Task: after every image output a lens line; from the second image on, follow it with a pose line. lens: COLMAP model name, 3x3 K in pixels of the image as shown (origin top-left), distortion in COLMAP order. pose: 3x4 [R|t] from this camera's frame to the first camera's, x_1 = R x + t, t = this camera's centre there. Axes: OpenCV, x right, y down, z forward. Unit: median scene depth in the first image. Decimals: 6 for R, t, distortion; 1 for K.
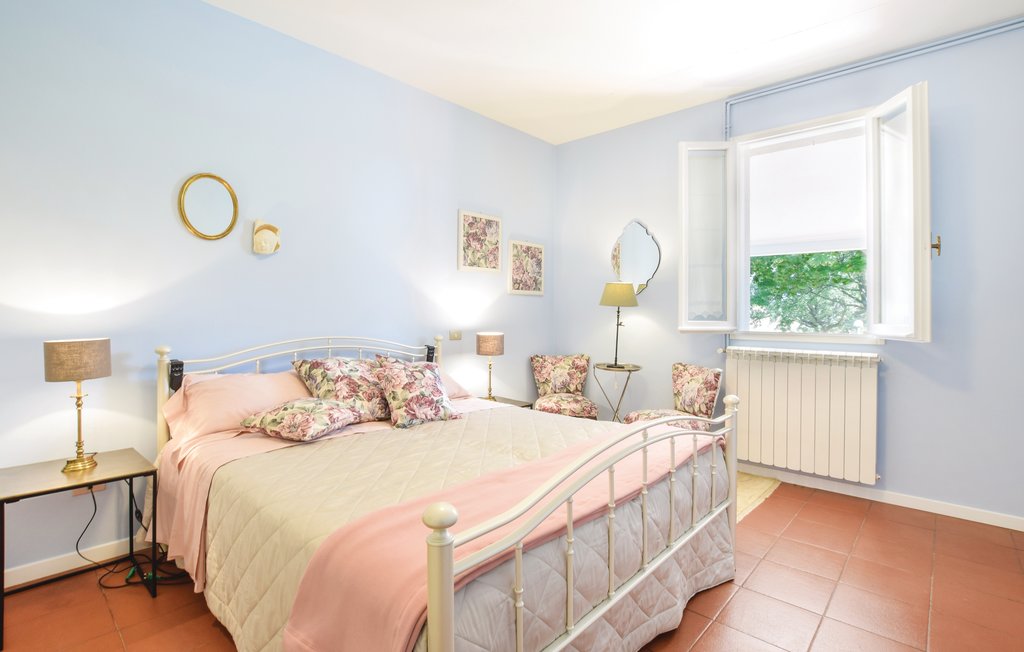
lens RADIAL K [[492.9, 0, 515.9], [0, 492.9, 319.2], [0, 0, 1]] dist [-0.004153, -0.000188]
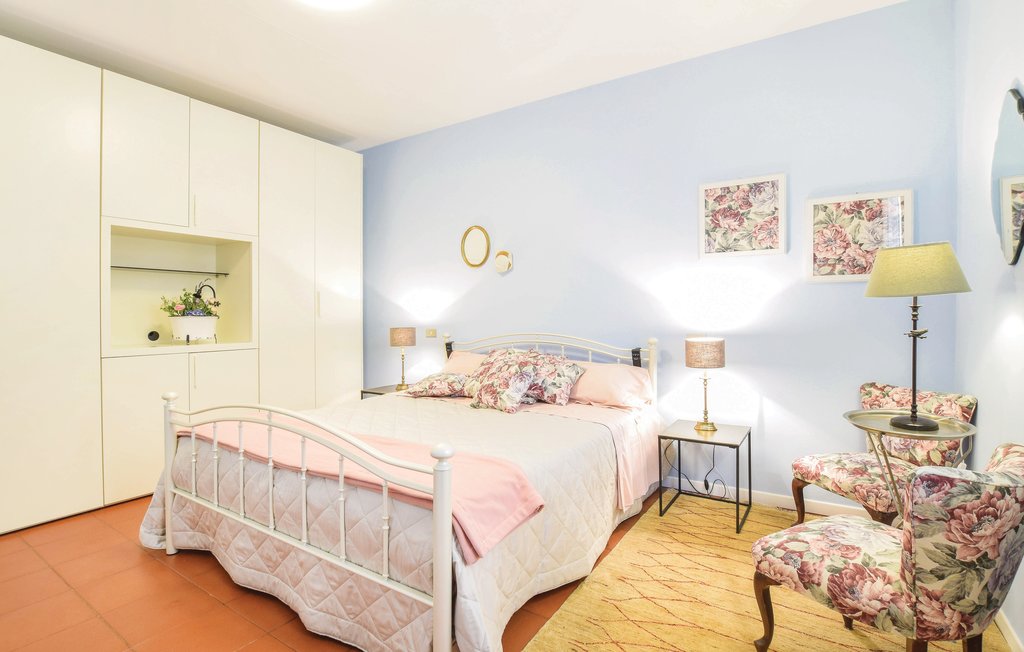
lens RADIAL K [[492.9, 0, 517.5], [0, 492.9, 323.2], [0, 0, 1]] dist [-0.004153, -0.000188]
pose [[0.175422, 0.019591, -0.984298, 0.603370], [-0.005134, 0.999807, 0.018985, -0.008587], [0.984480, 0.001723, 0.175489, 0.535683]]
